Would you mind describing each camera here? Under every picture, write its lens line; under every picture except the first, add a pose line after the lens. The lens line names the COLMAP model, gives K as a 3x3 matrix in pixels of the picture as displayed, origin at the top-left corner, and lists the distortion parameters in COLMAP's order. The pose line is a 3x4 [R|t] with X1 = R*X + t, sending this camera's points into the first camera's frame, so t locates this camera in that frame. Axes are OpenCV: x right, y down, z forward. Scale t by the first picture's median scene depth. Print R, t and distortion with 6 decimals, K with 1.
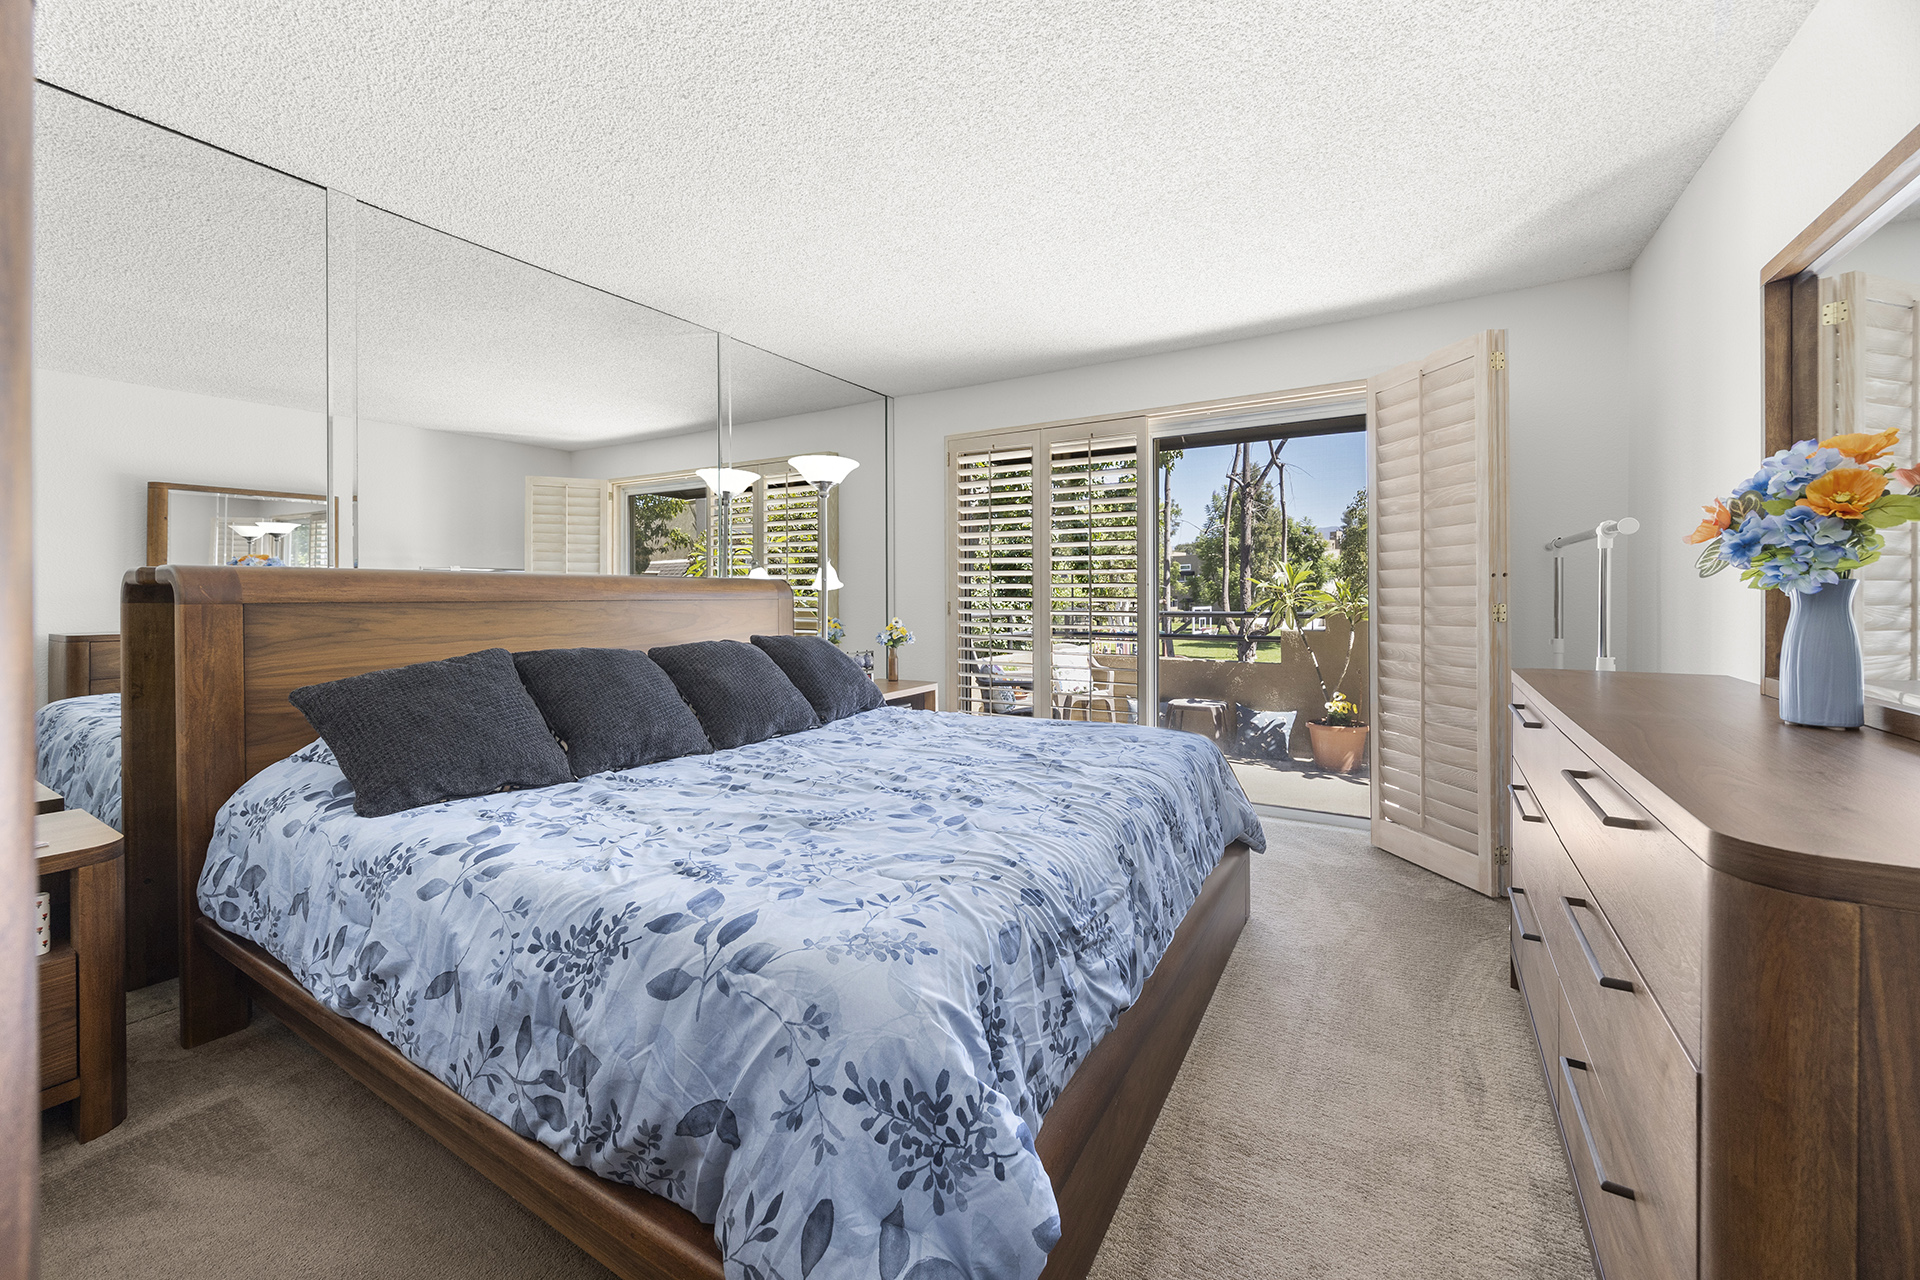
lens RADIAL K [[738.2, 0, 961.3], [0, 738.2, 640.8], [0, 0, 1]] dist [-0.006542, 0.000235]
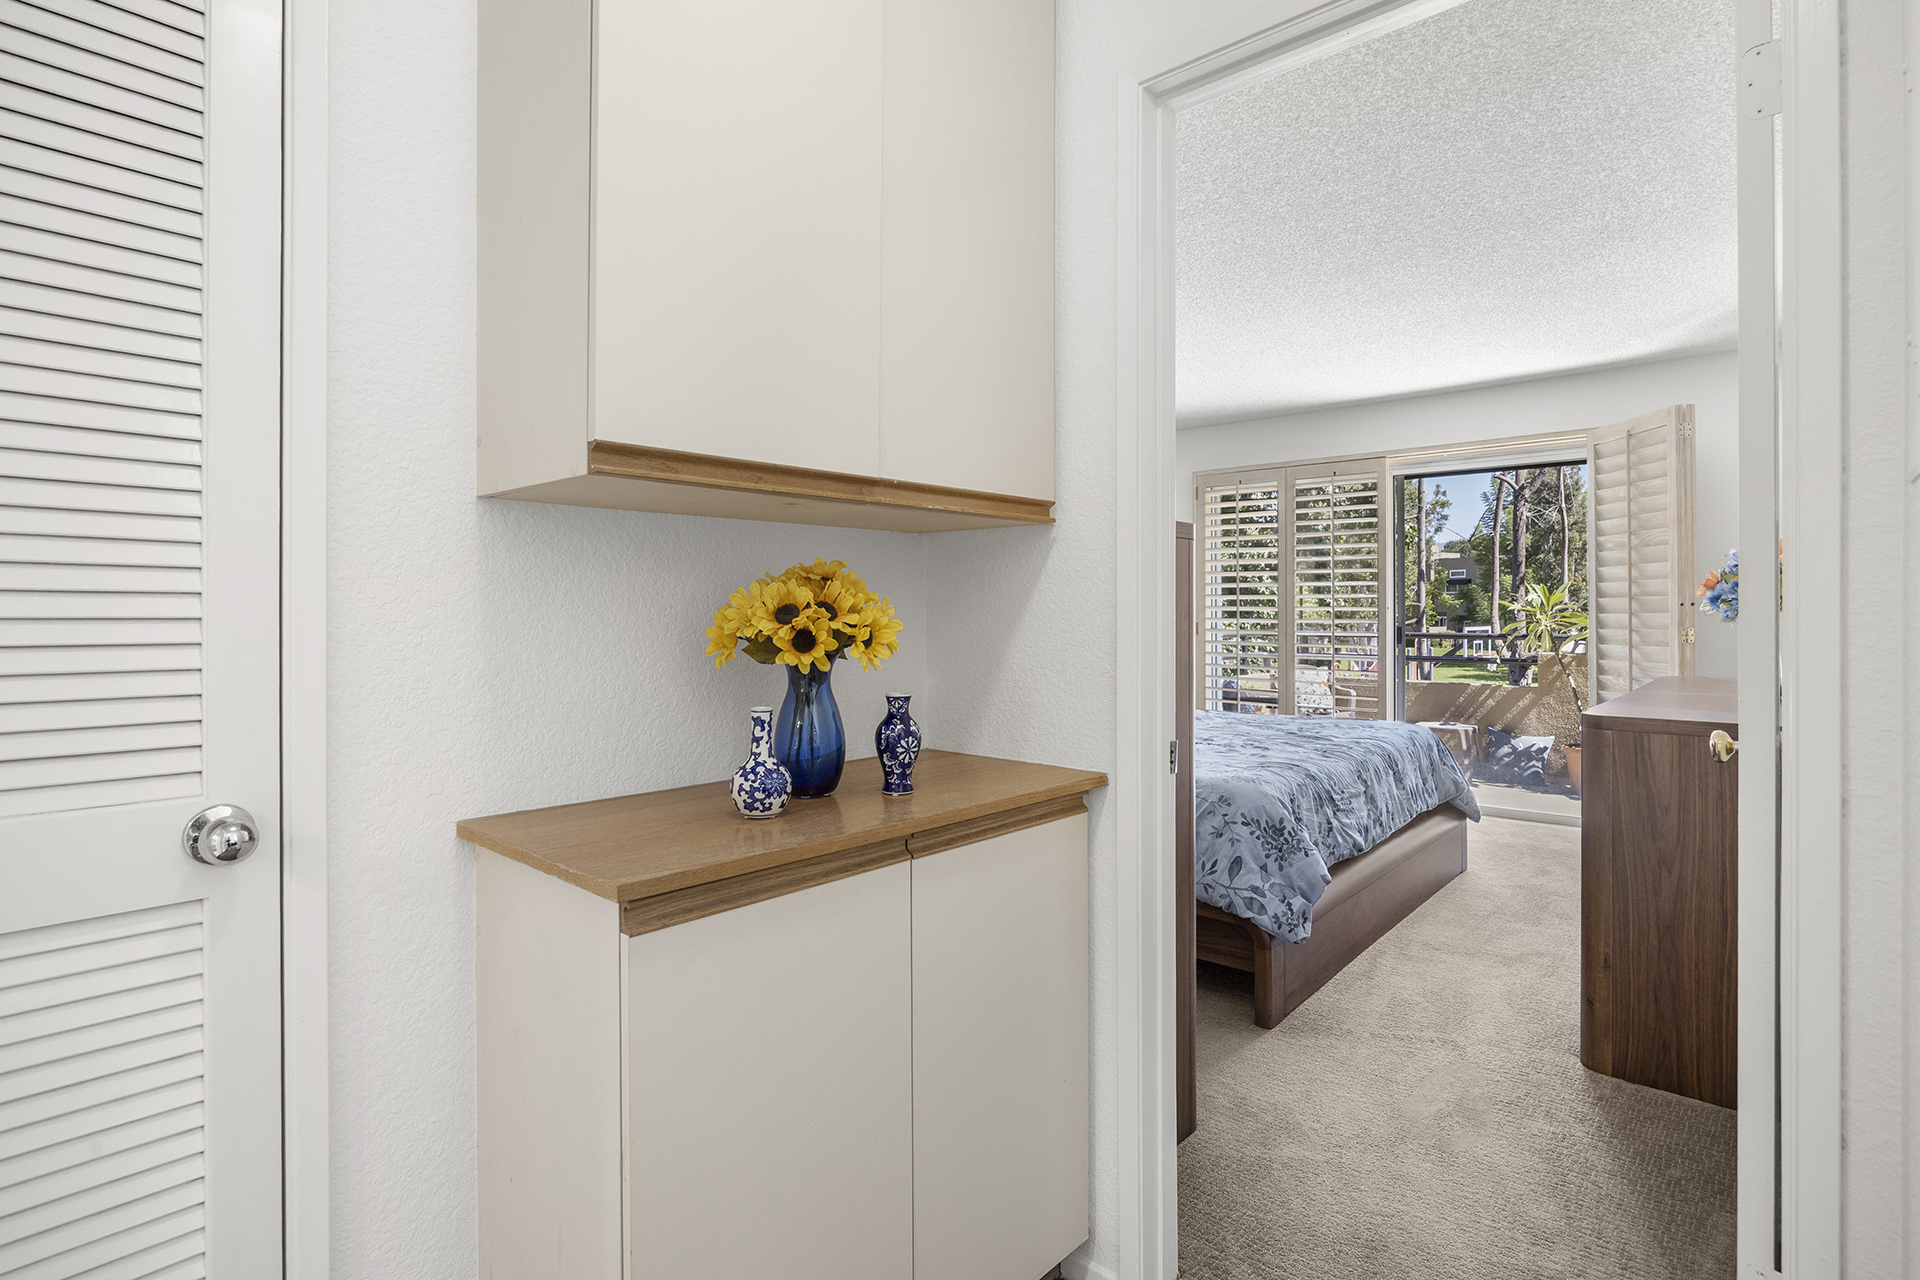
lens RADIAL K [[960.9, 0, 958.2], [0, 960.9, 640.7], [0, 0, 1]] dist [-0.013421, 0.000093]
pose [[0.982058, 0.008235, -0.188402, -0.164963], [-0.013614, 0.999535, -0.027273, 0.031597], [0.188089, 0.029349, 0.981713, -0.803342]]
